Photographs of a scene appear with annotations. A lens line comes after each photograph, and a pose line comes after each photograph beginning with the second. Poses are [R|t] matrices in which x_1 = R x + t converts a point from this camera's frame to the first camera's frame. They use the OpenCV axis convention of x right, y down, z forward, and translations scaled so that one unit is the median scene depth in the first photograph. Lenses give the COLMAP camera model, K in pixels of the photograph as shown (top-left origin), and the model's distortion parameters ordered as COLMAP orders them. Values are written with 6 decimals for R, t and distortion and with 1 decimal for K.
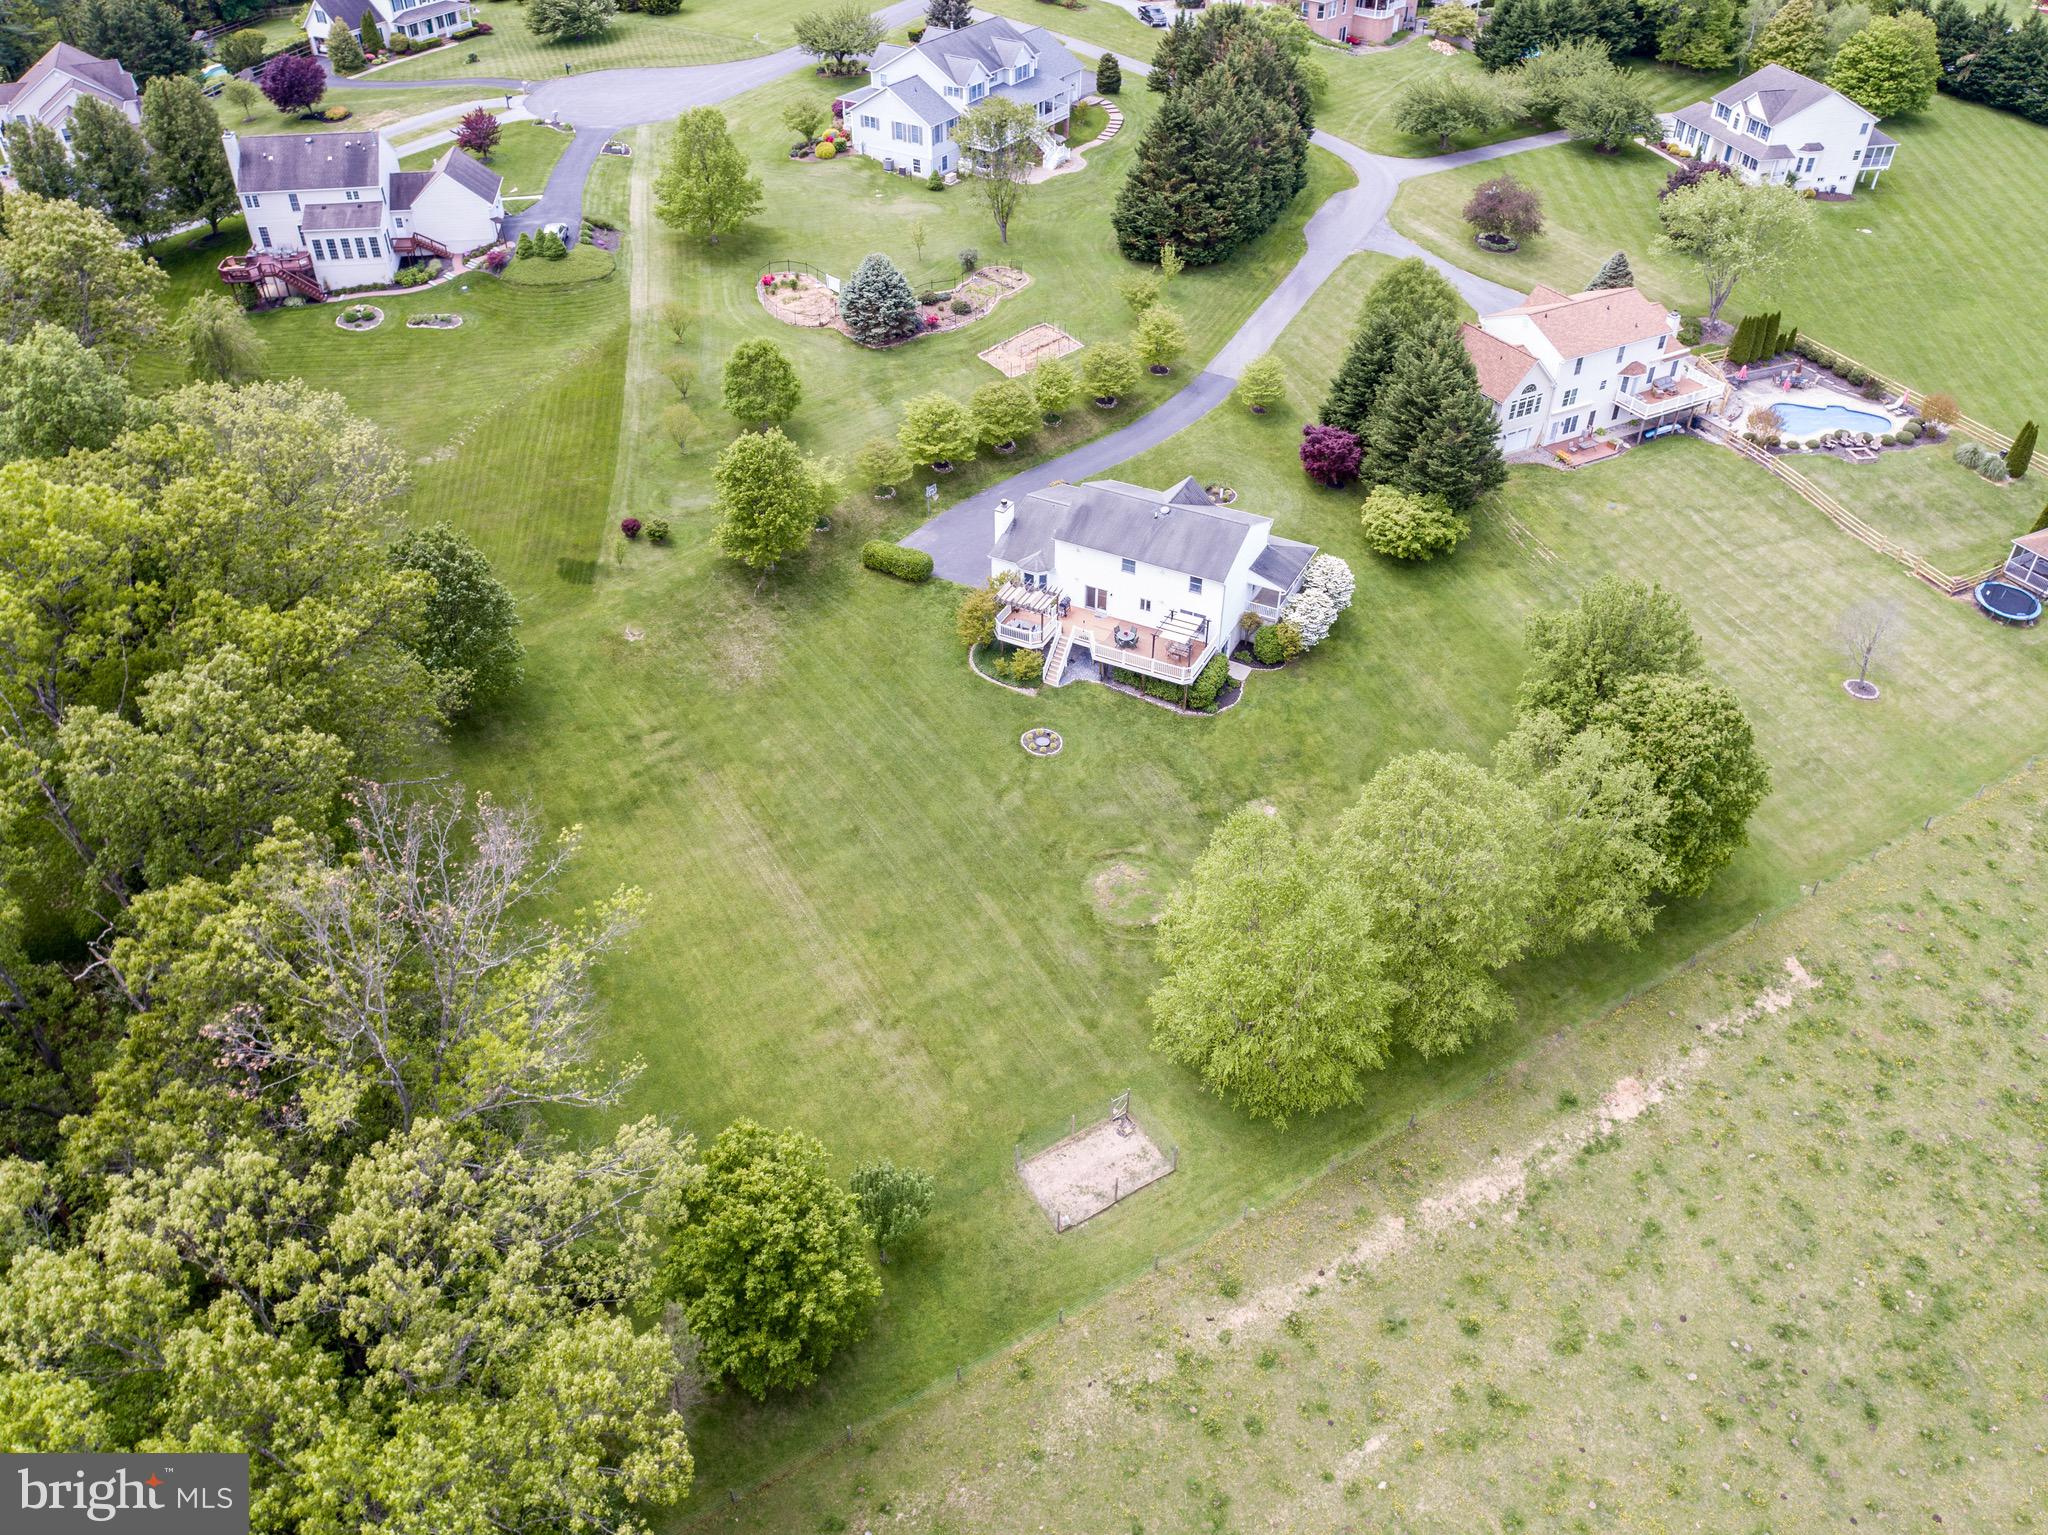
lens RADIAL K [[1560.3, 0, 1021.0], [0, 1560.3, 762.1], [0, 0, 1]] dist [-0.023658, 0.020515]
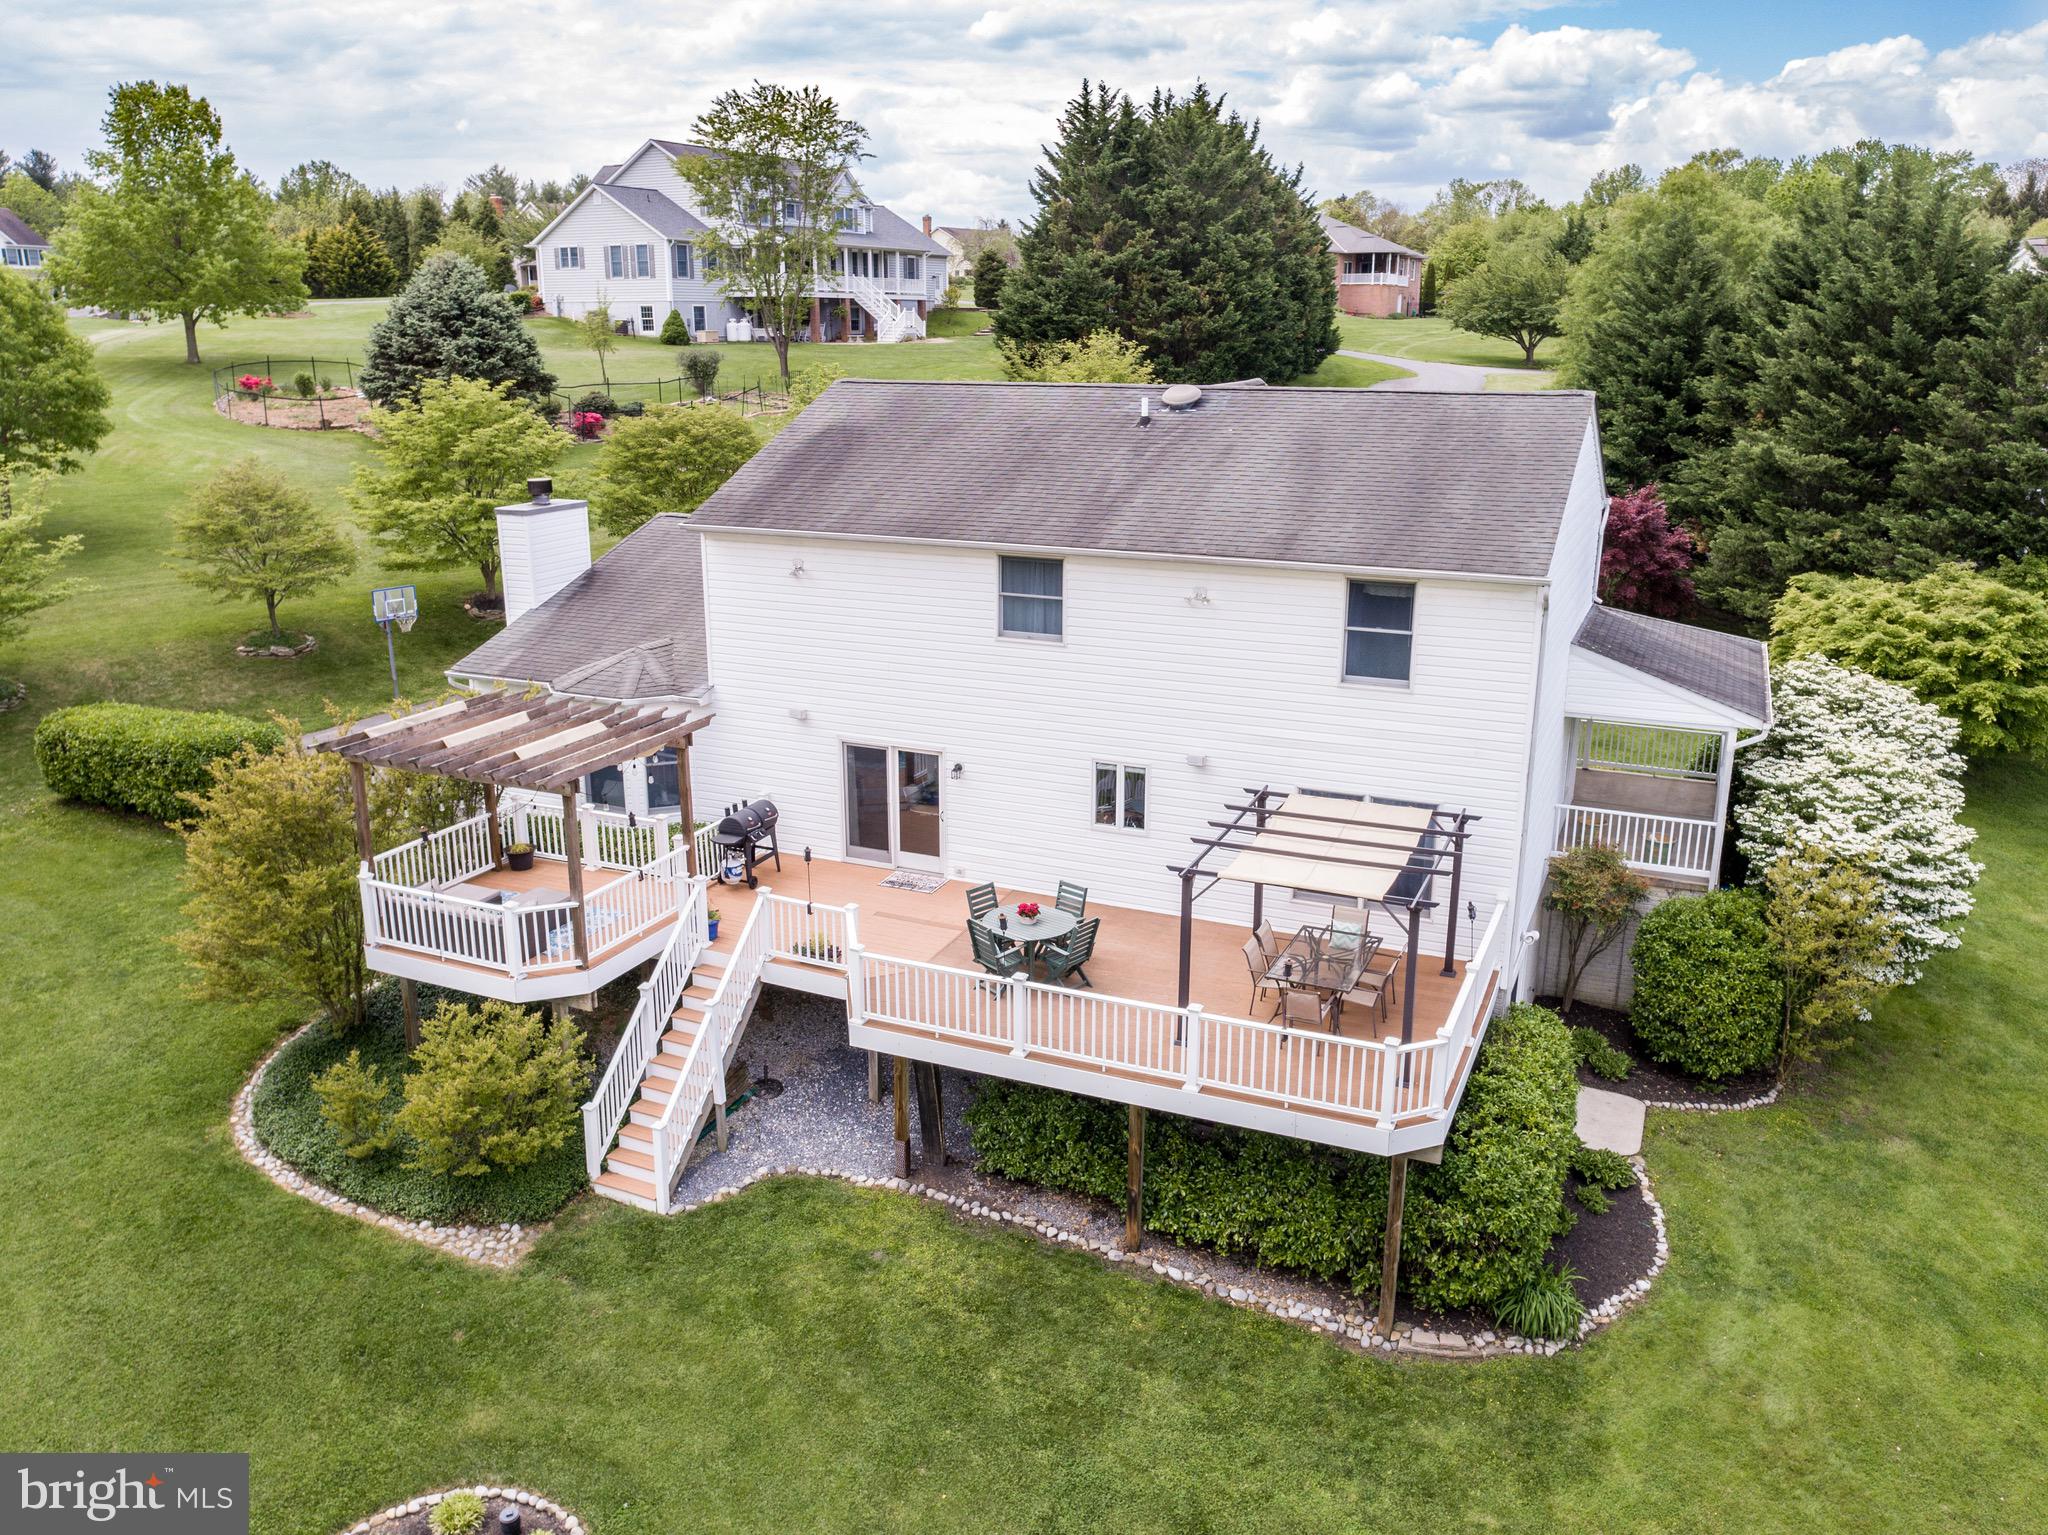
lens RADIAL K [[1560.3, 0, 1021.0], [0, 1560.3, 762.1], [0, 0, 1]] dist [-0.023658, 0.020515]
pose [[0.998733, -0.018117, 0.046949, 0.057101], [0.034715, 0.923457, -0.382128, -0.026177], [-0.036432, 0.383273, 0.922916, 0.810009]]
